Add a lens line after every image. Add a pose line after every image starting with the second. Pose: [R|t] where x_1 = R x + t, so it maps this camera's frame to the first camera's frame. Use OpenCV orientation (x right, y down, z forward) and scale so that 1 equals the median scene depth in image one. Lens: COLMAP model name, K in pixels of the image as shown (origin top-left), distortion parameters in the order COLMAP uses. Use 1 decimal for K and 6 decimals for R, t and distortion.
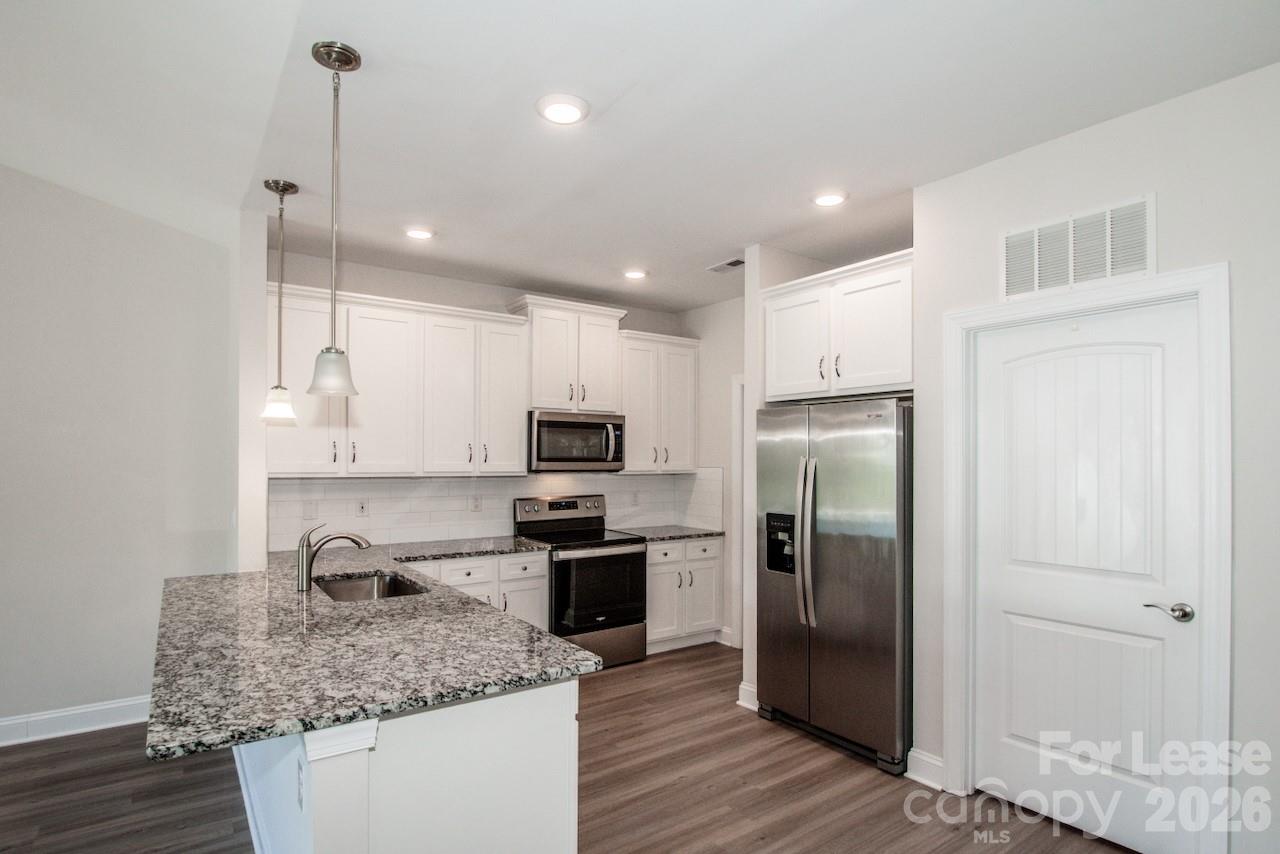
lens RADIAL K [[655.4, 0, 635.5], [0, 655.4, 455.3], [0, 0, 1]] dist [-0.021769, -0.000210]
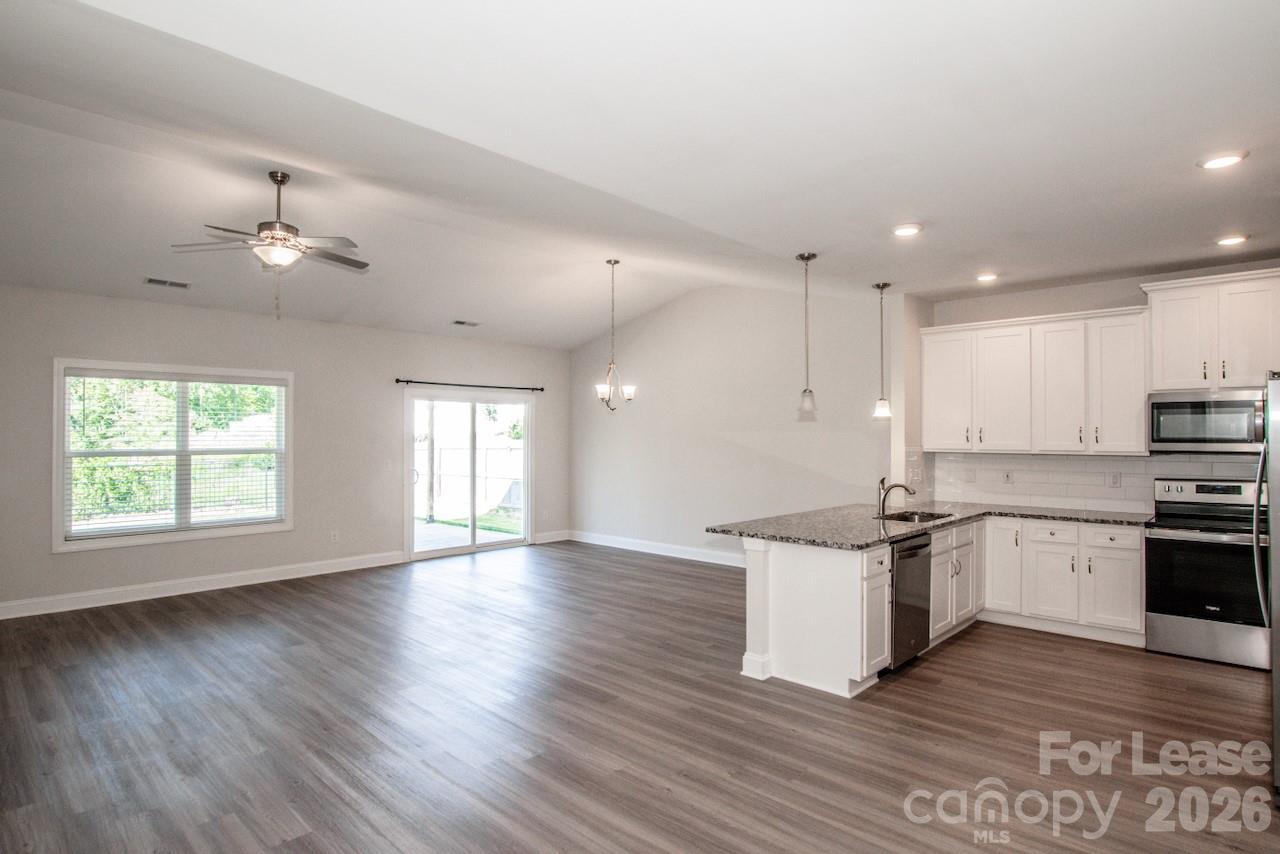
lens RADIAL K [[670.4, 0, 669.6], [0, 670.4, 429.7], [0, 0, 1]] dist [-0.002445, 0.000983]
pose [[0.227894, -0.015317, -0.973565, 1.010671], [0.003949, 0.999883, -0.014807, 0.002374], [0.973678, -0.000470, 0.227928, 0.015375]]
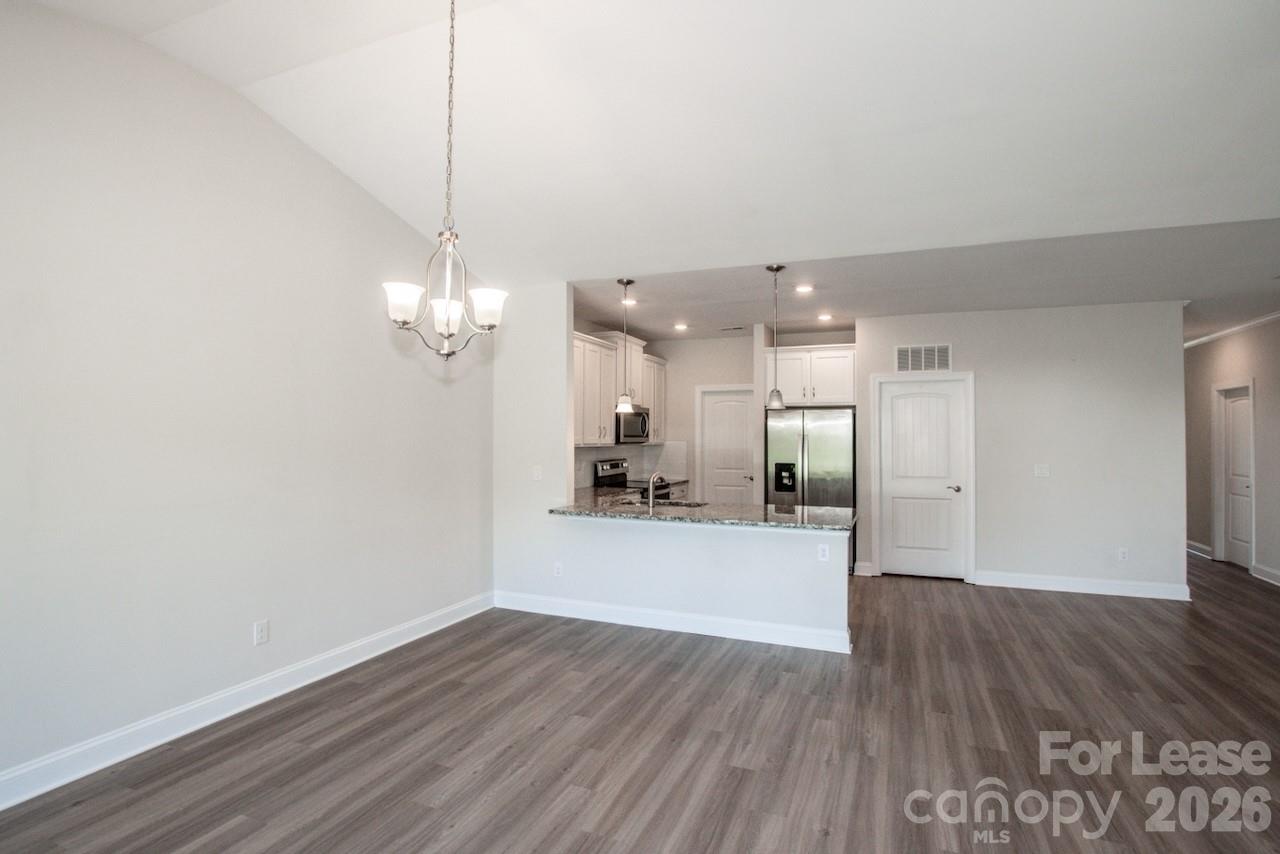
lens RADIAL K [[615.5, 0, 647.8], [0, 615.5, 424.4], [0, 0, 1]] dist [-0.023452, 0.000282]
pose [[0.845002, 0.010566, 0.534659, -1.268837], [-0.004555, 0.999911, -0.012561, -0.003642], [-0.534744, 0.008178, 0.844975, -0.409080]]
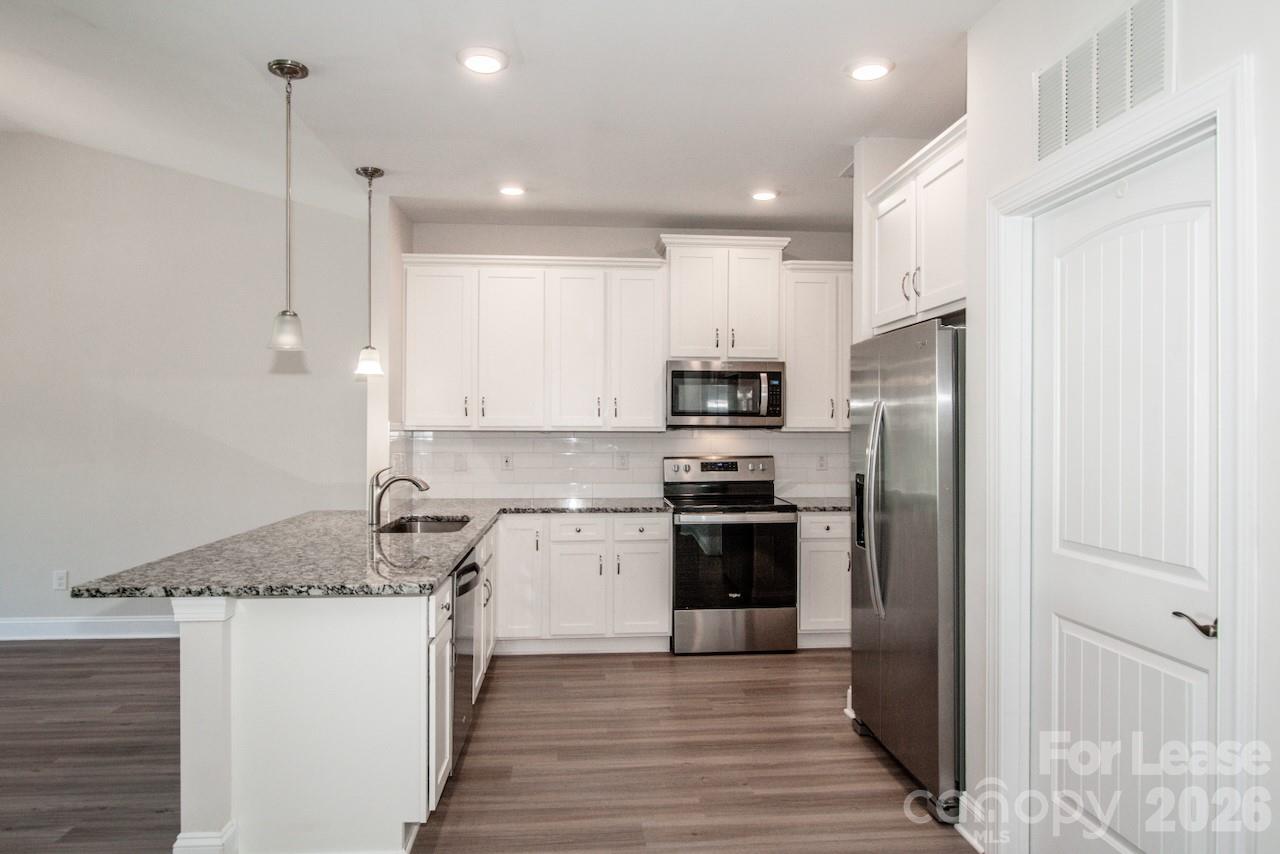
lens RADIAL K [[791.7, 0, 635.0], [0, 791.7, 426.2], [0, 0, 1]] dist [0.000393, 0.002266]
pose [[0.858561, -0.002611, -0.512705, 0.527158], [0.003920, 0.999991, 0.001472, 0.031100], [0.512697, -0.003273, 0.858564, 0.035480]]
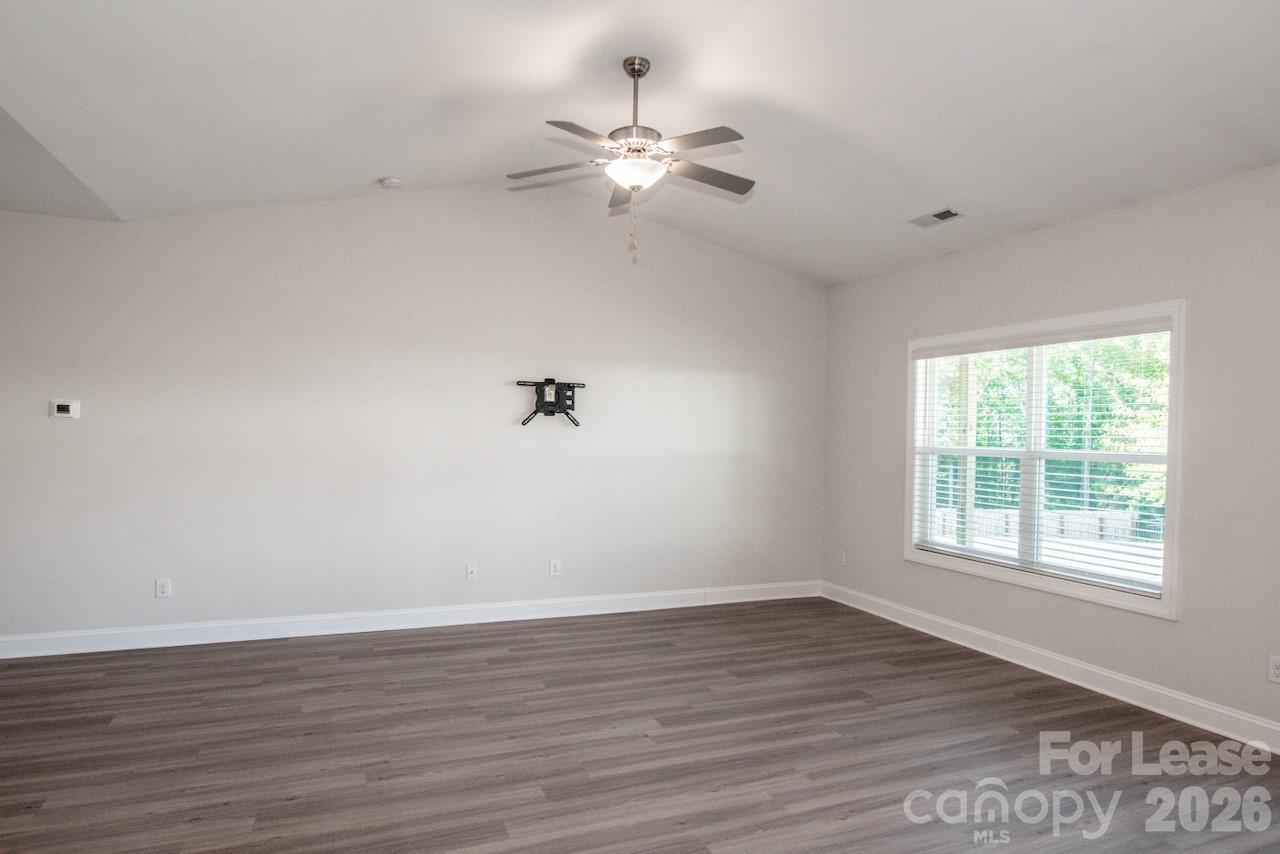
lens RADIAL K [[717.5, 0, 631.6], [0, 717.5, 429.5], [0, 0, 1]] dist [-0.006002, -0.000823]
pose [[-0.969204, -0.019346, 0.245500, -0.785635], [-0.023340, 0.999638, -0.013366, 0.026433], [-0.245153, -0.018684, -0.969304, 0.597430]]
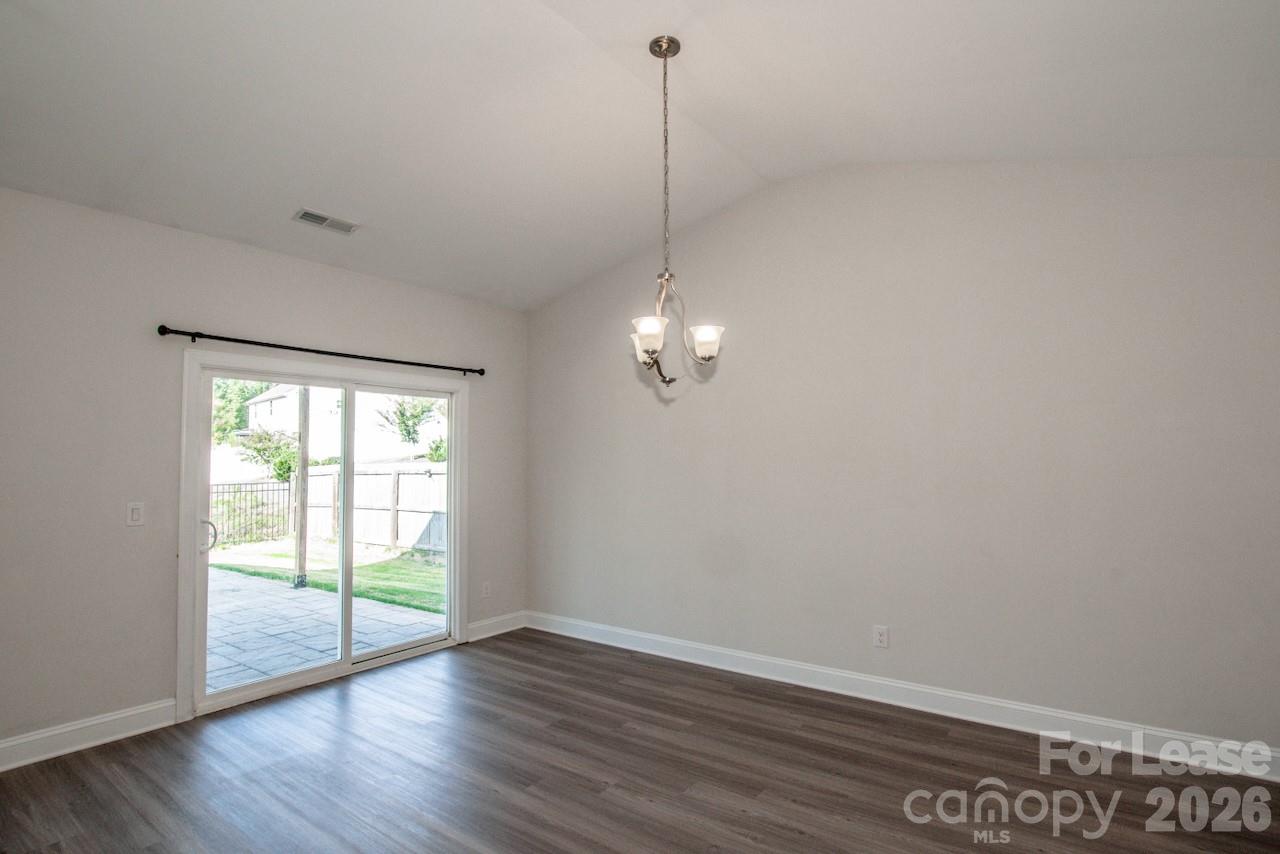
lens RADIAL K [[636.0, 0, 656.2], [0, 636.0, 429.4], [0, 0, 1]] dist [-0.025796, 0.000838]
pose [[0.326890, -0.052661, -0.943594, -0.300806], [0.010941, 0.998590, -0.051940, 0.014016], [0.944999, 0.006655, 0.327005, 0.035636]]
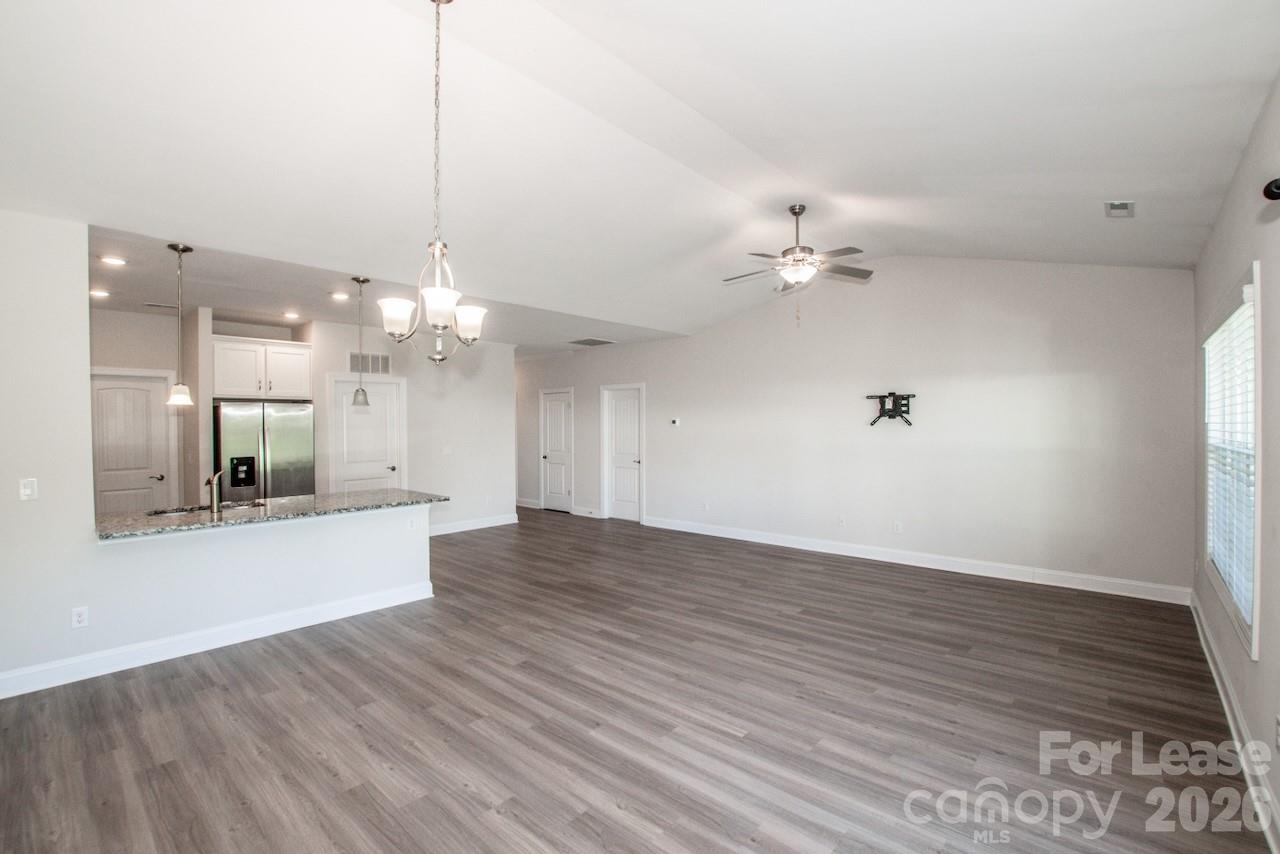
lens RADIAL K [[562.9, 0, 630.8], [0, 562.9, 427.3], [0, 0, 1]] dist [-0.037142, -0.000094]
pose [[-0.205867, -0.008130, 0.978546, -1.803684], [0.001706, 0.999961, 0.008667, -0.012902], [-0.978578, 0.003453, -0.205845, 0.230744]]
